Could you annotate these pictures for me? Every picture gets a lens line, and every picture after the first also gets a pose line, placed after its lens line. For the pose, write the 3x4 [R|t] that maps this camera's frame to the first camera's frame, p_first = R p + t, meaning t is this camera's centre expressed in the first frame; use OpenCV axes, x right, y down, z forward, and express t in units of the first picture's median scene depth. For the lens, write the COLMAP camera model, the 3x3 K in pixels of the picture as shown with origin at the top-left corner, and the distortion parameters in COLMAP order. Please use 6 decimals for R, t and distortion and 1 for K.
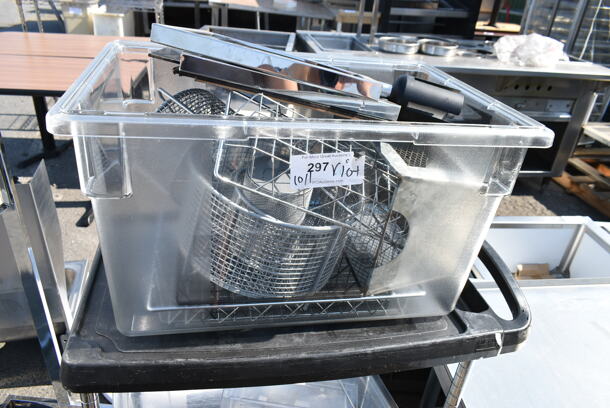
lens RADIAL K [[461.4, 0, 306.9], [0, 461.4, 207.9], [0, 0, 1]] dist [-0.023972, 0.008232]
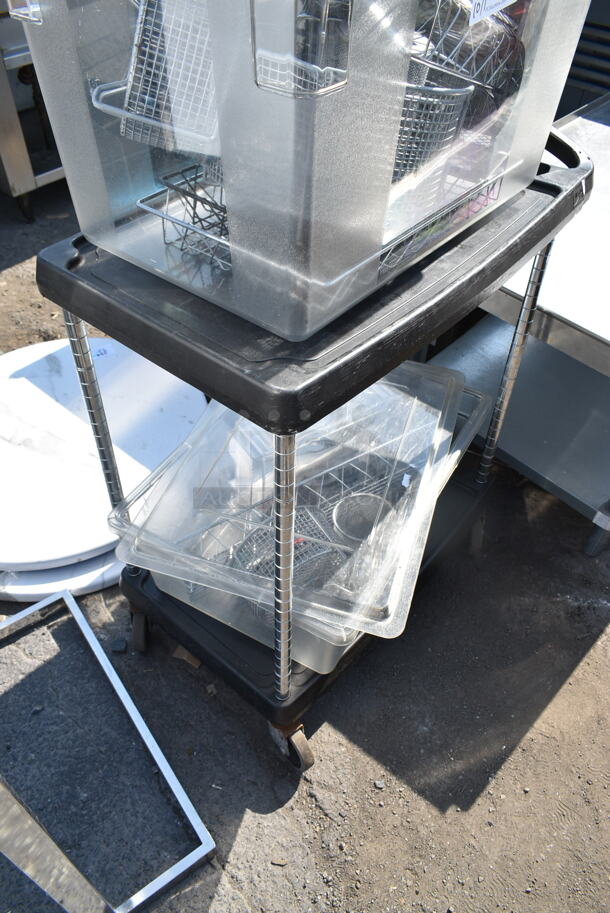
lens RADIAL K [[690.6, 0, 303.9], [0, 690.6, 450.5], [0, 0, 1]] dist [-0.023972, 0.008232]
pose [[0.781764, -0.492306, 0.382728, -0.210061], [0.350017, 0.854391, 0.384062, 0.005484], [-0.516075, -0.166285, 0.840248, 0.021896]]
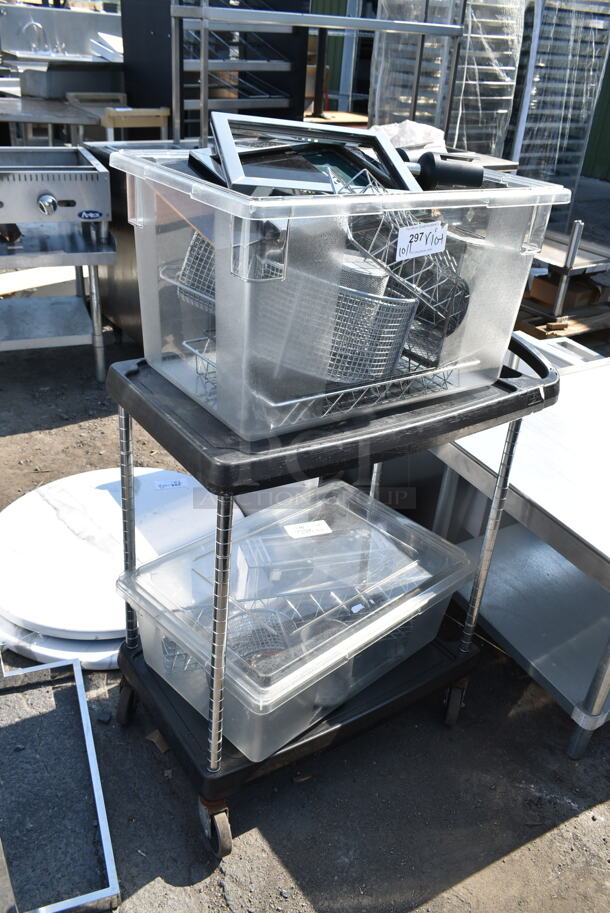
lens RADIAL K [[753.8, 0, 299.5], [0, 753.8, 455.8], [0, 0, 1]] dist [-0.009426, -0.025428]
pose [[0.920980, -0.211849, 0.326980, -0.202495], [0.201515, 0.977287, 0.065590, 0.054459], [-0.333448, 0.005484, 0.942752, -0.138339]]
